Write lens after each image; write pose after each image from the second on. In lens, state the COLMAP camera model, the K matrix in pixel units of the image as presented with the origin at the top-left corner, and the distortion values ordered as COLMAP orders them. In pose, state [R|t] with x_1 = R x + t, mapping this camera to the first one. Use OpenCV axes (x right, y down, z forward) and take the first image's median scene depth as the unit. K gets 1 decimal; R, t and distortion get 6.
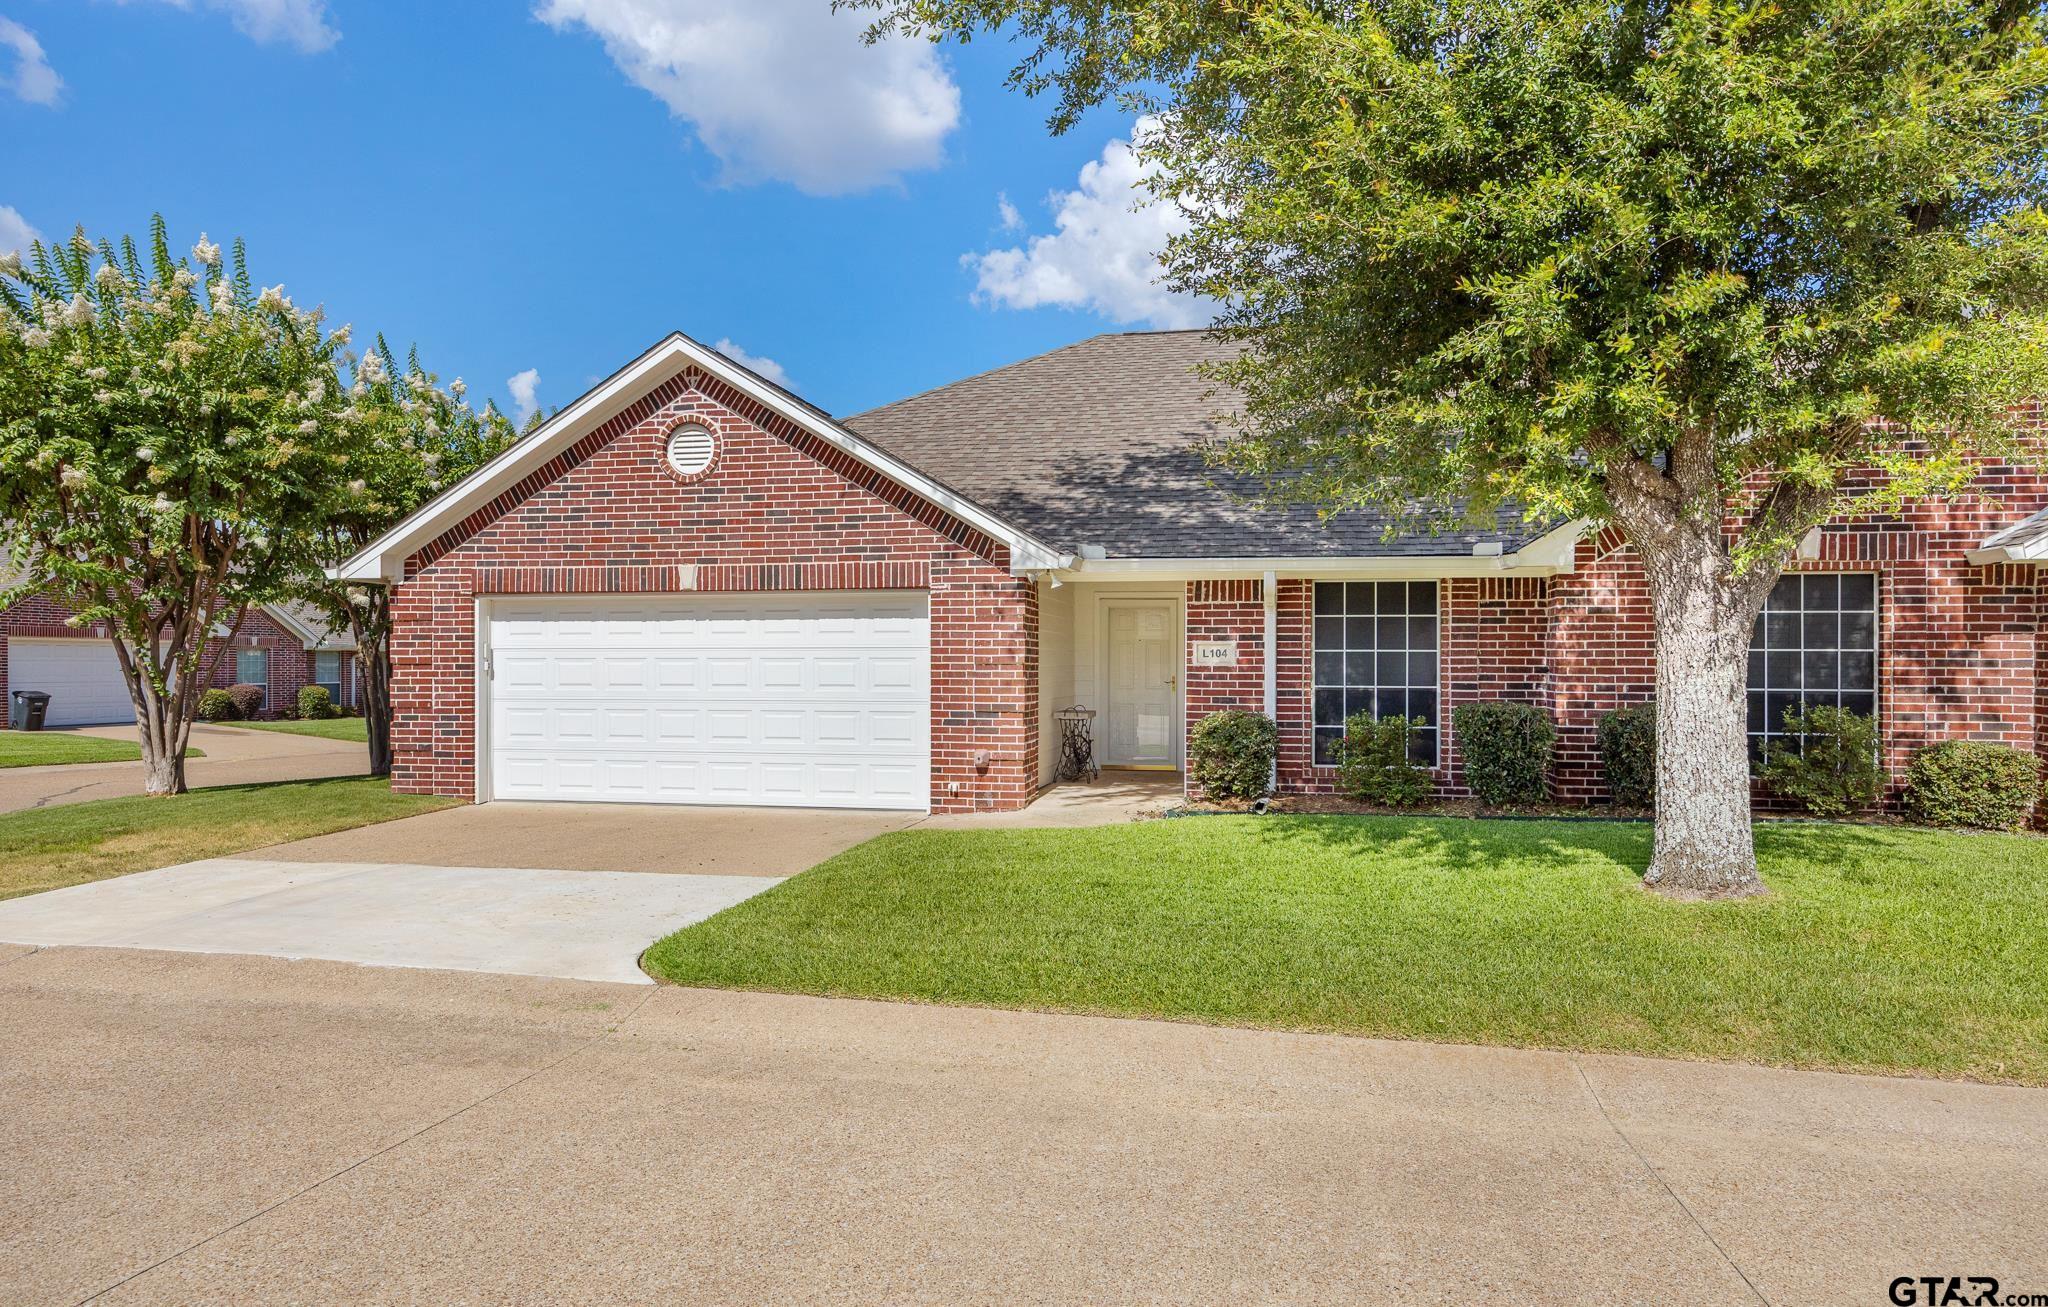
lens RADIAL K [[1365.4, 0, 1014.2], [0, 1365.4, 652.0], [0, 0, 1]] dist [-0.004477, 0.006153]
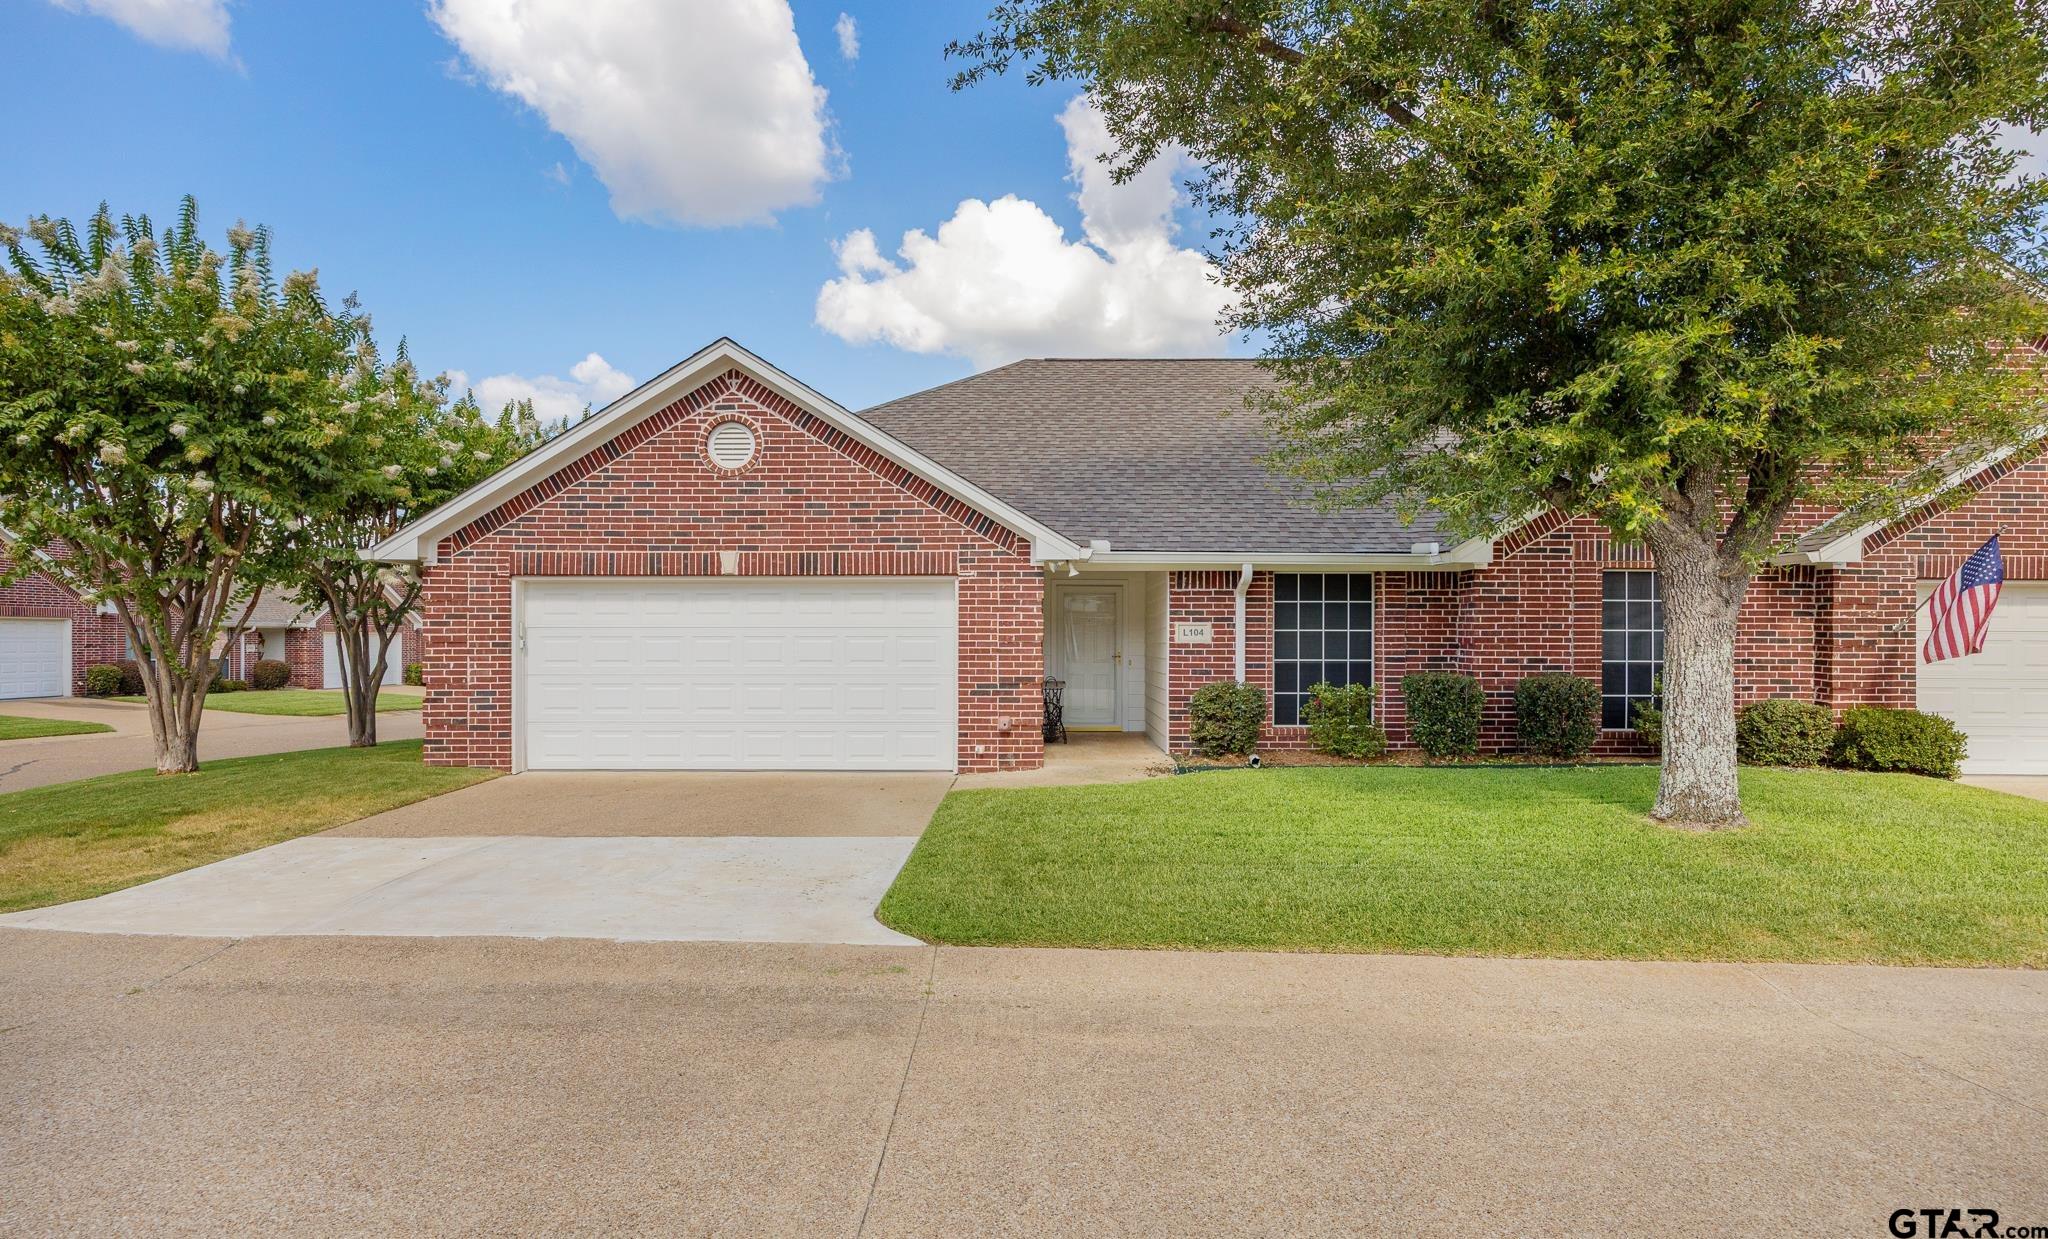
lens RADIAL K [[1141.9, 0, 1029.1], [0, 1141.9, 632.7], [0, 0, 1]] dist [0.003627, -0.002672]
pose [[0.979462, 0.000545, 0.201628, -0.196174], [-0.001426, 0.999990, 0.004227, -0.002884], [-0.201623, -0.004428, 0.979453, 0.057812]]
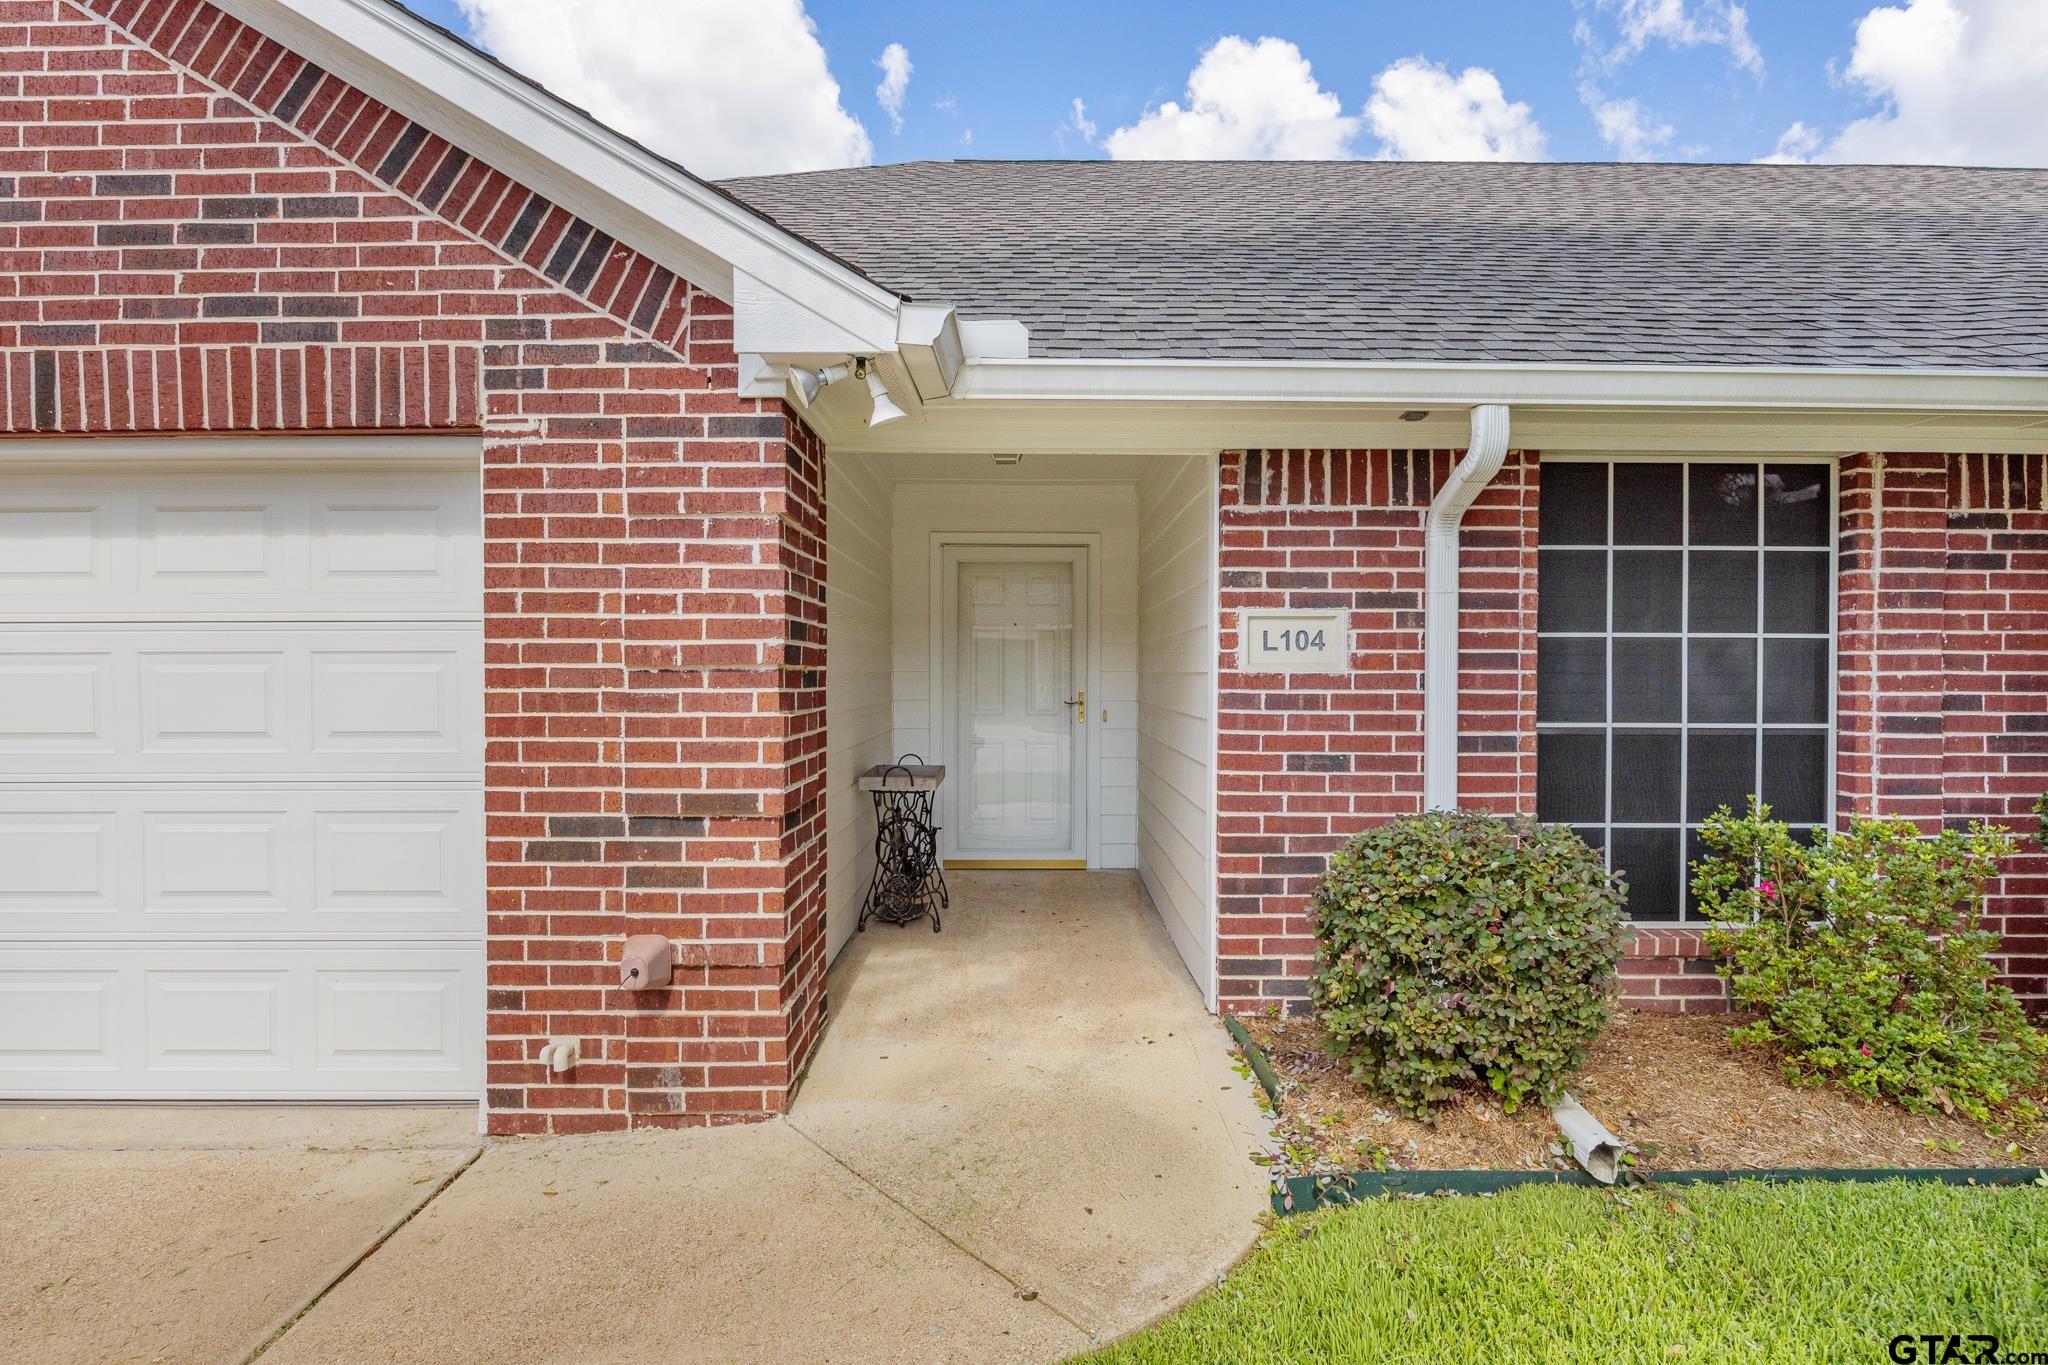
lens RADIAL K [[1072.2, 0, 1016.1], [0, 1072.2, 672.8], [0, 0, 1]] dist [-0.011525, 0.001458]
pose [[0.979343, -0.001477, 0.202202, 0.009870], [-0.001258, 0.999909, 0.013395, 0.006078], [-0.202204, -0.013372, 0.979252, 0.733537]]
